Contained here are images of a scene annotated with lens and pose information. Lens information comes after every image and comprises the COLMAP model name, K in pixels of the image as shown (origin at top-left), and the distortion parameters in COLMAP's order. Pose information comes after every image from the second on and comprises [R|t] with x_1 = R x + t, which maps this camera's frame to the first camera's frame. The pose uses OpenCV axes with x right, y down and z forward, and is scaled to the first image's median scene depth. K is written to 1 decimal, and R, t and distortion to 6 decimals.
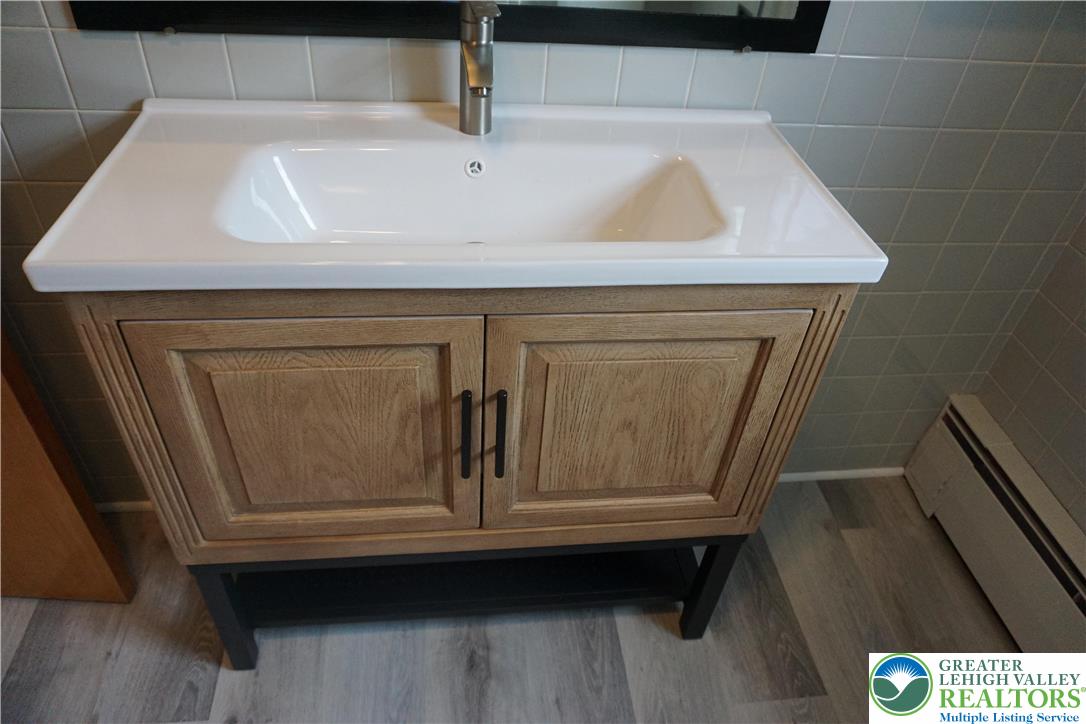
lens RADIAL K [[720.4, 0, 543.0], [0, 720.4, 362.0], [0, 0, 1]] dist [-0.042661, 0.000044]
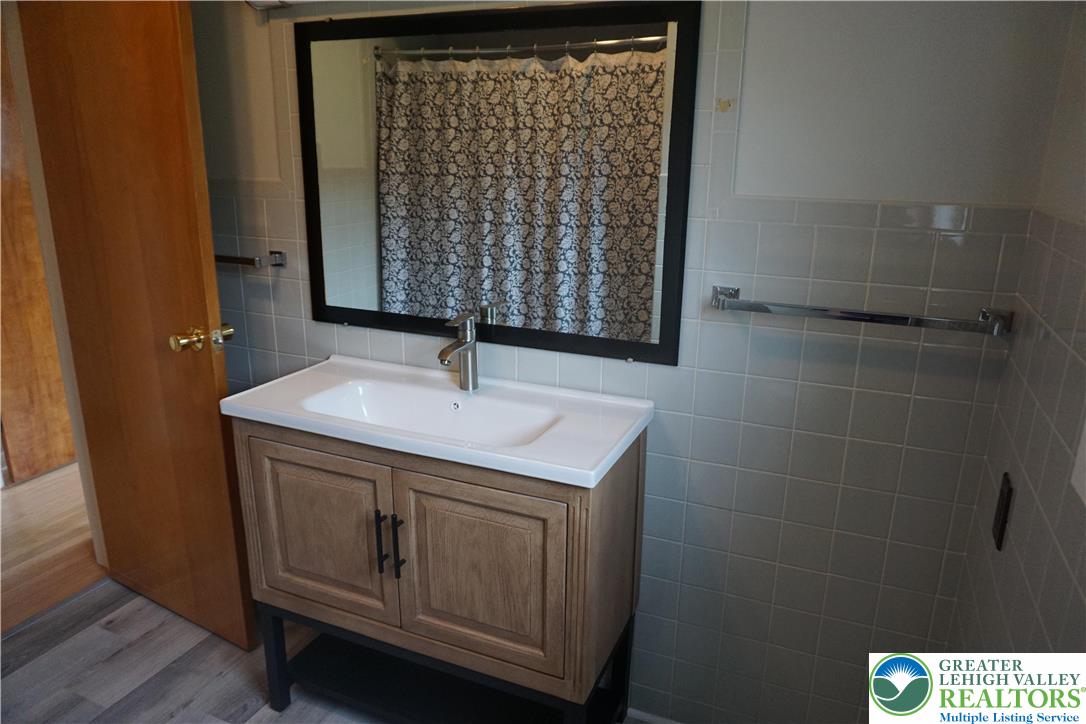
lens RADIAL K [[720.4, 0, 543.0], [0, 720.4, 362.0], [0, 0, 1]] dist [-0.042661, 0.000044]
pose [[0.867803, 0.085474, -0.489503, 1.002414], [-0.288020, 0.889260, -0.355333, 0.210148], [0.404923, 0.449345, 0.796320, -0.388324]]
